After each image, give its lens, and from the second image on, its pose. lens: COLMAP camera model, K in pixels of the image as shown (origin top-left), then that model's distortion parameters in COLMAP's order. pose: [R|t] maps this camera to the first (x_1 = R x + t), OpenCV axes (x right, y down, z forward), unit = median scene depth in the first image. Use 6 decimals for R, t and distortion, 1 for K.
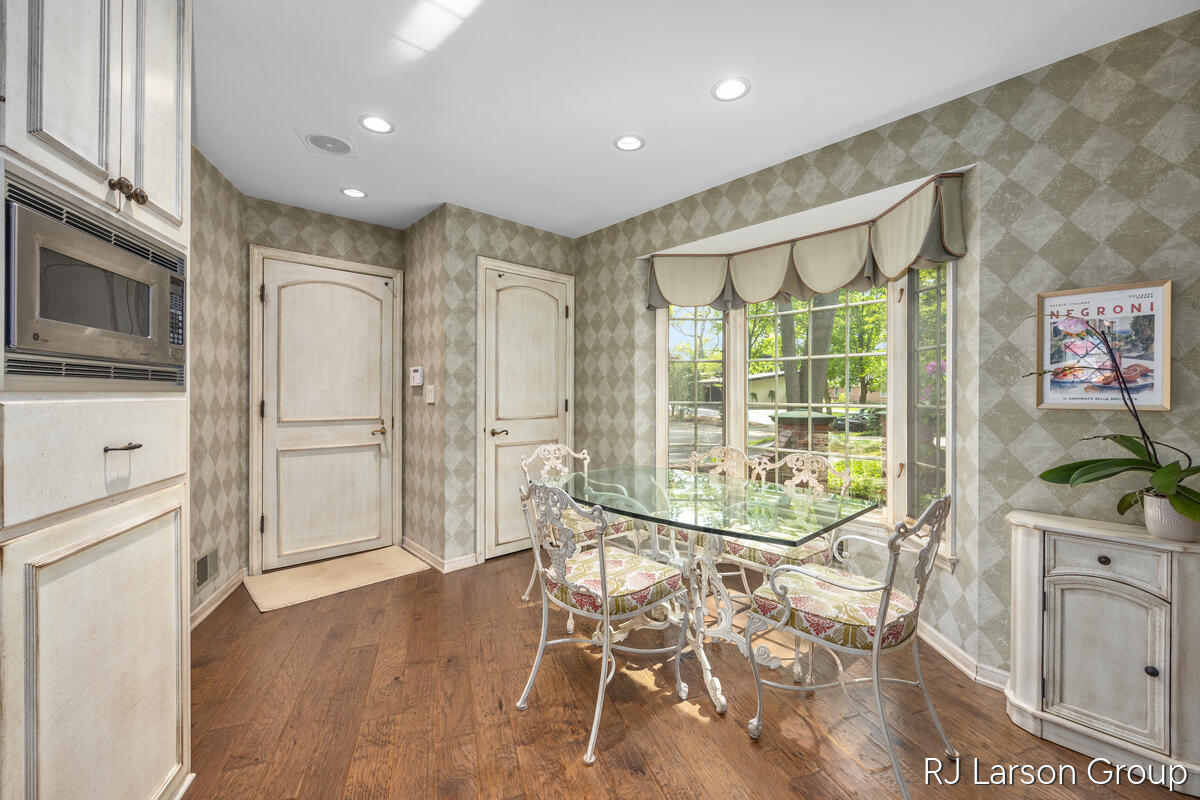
lens RADIAL K [[483.4, 0, 604.1], [0, 483.4, 397.2], [0, 0, 1]] dist [0.002024, 0.000011]
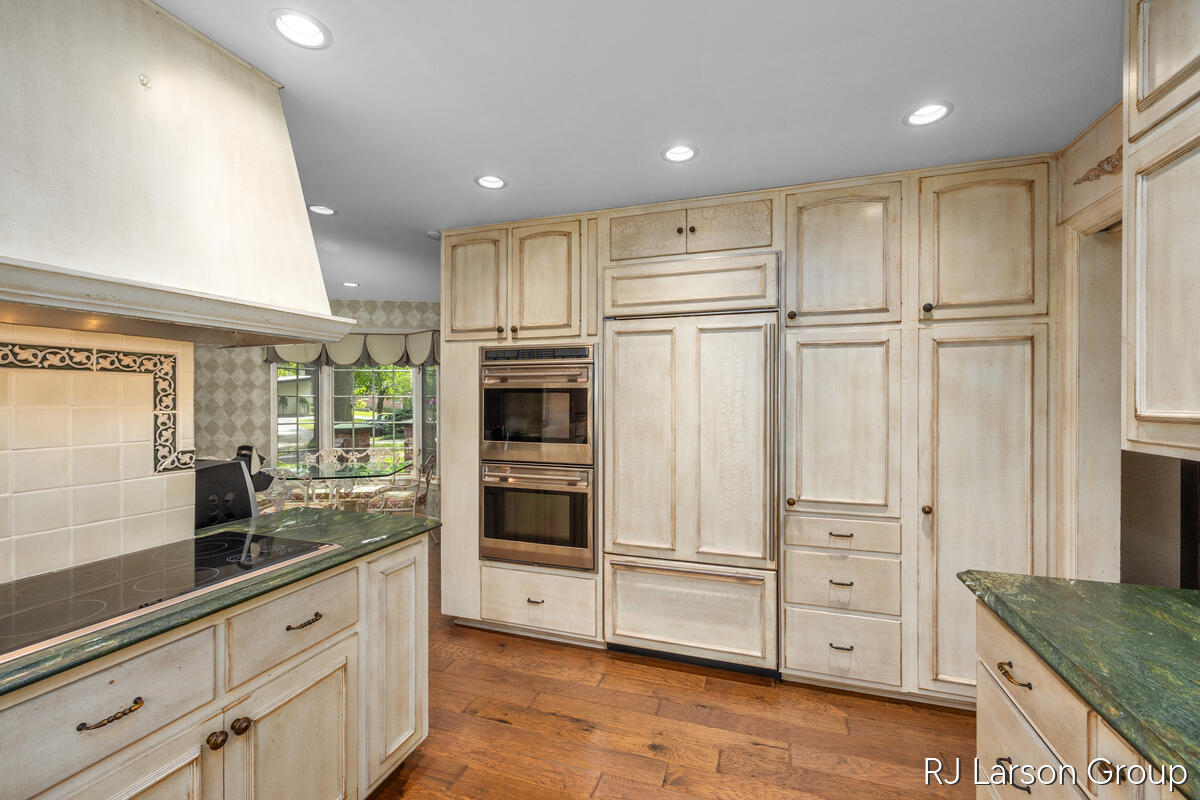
lens RADIAL K [[483.4, 0, 604.1], [0, 483.4, 402.6], [0, 0, 1]] dist [0.002024, 0.000011]
pose [[0.602605, -0.007554, 0.798004, -0.488320], [0.008579, 0.999959, 0.002987, -0.053999], [-0.797994, 0.005046, 0.602645, -0.766198]]
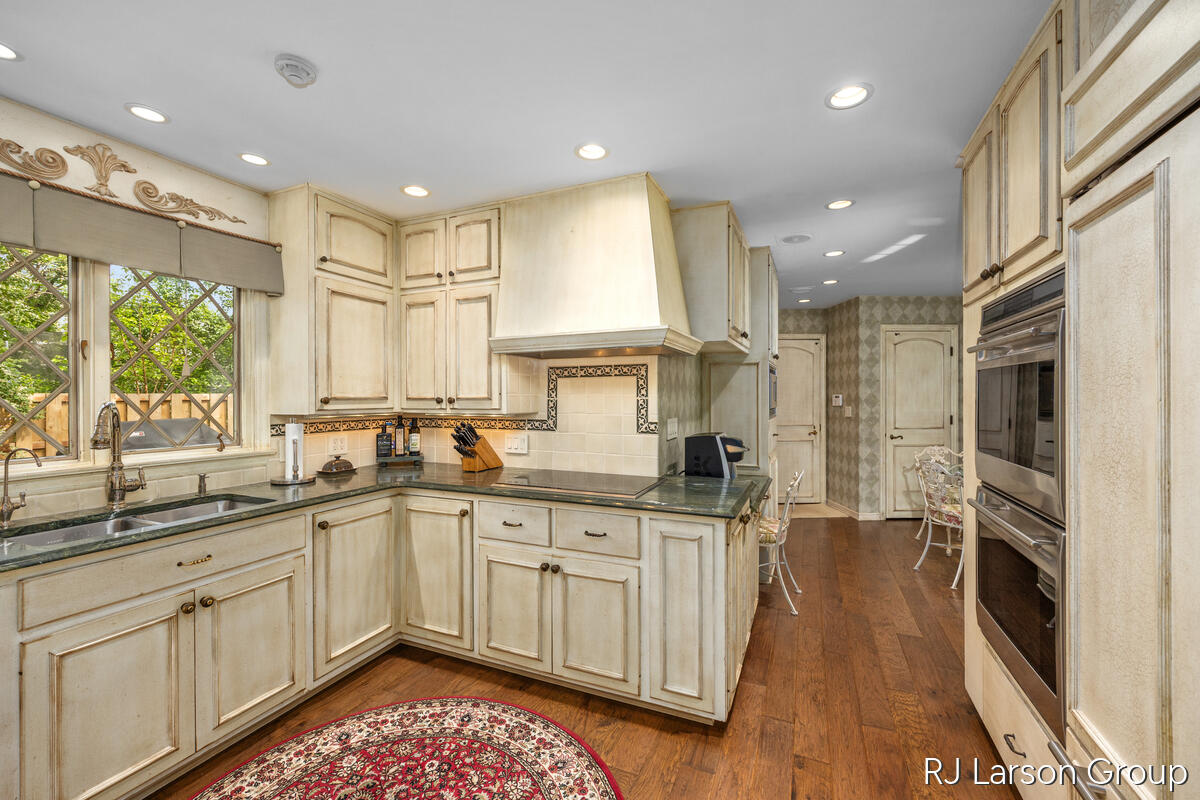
lens RADIAL K [[483.4, 0, 602.4], [0, 483.4, 397.7], [0, 0, 1]] dist [0.002024, 0.000011]
pose [[0.745478, -0.004316, -0.666516, 0.113828], [-0.000231, 0.999977, -0.006734, -0.042215], [0.666530, 0.005174, 0.745460, -0.779552]]
